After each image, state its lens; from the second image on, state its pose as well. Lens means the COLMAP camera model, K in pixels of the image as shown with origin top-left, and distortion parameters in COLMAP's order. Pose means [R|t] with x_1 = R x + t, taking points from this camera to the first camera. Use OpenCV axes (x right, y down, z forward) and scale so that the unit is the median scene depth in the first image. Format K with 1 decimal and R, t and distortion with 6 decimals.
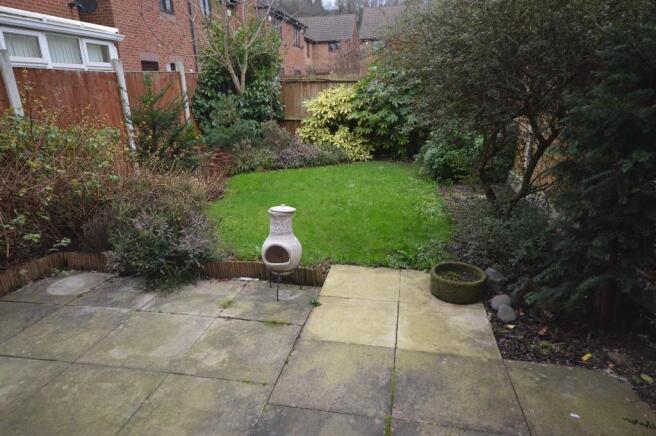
lens RADIAL K [[428.0, 0, 325.5], [0, 428.0, 217.7], [0, 0, 1]] dist [0.000398, -0.000023]
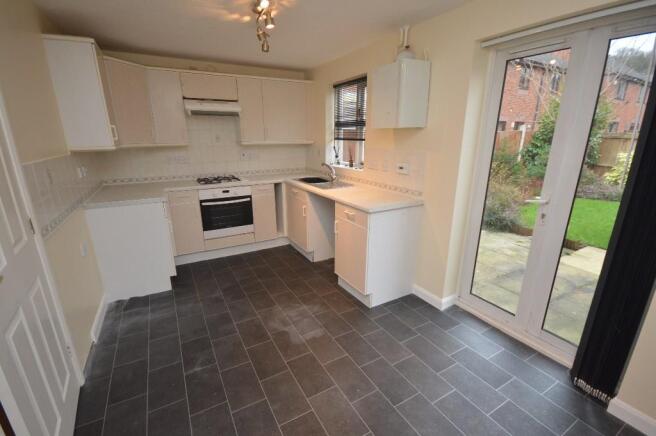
lens RADIAL K [[286.4, 0, 327.0], [0, 286.4, 218.0], [0, 0, 1]] dist [0.003472, -0.001135]
pose [[0.643590, 0.243158, -0.725718, 0.110302], [-0.245936, 0.963608, 0.104761, 0.099573], [0.724781, 0.111057, 0.679970, -0.466338]]
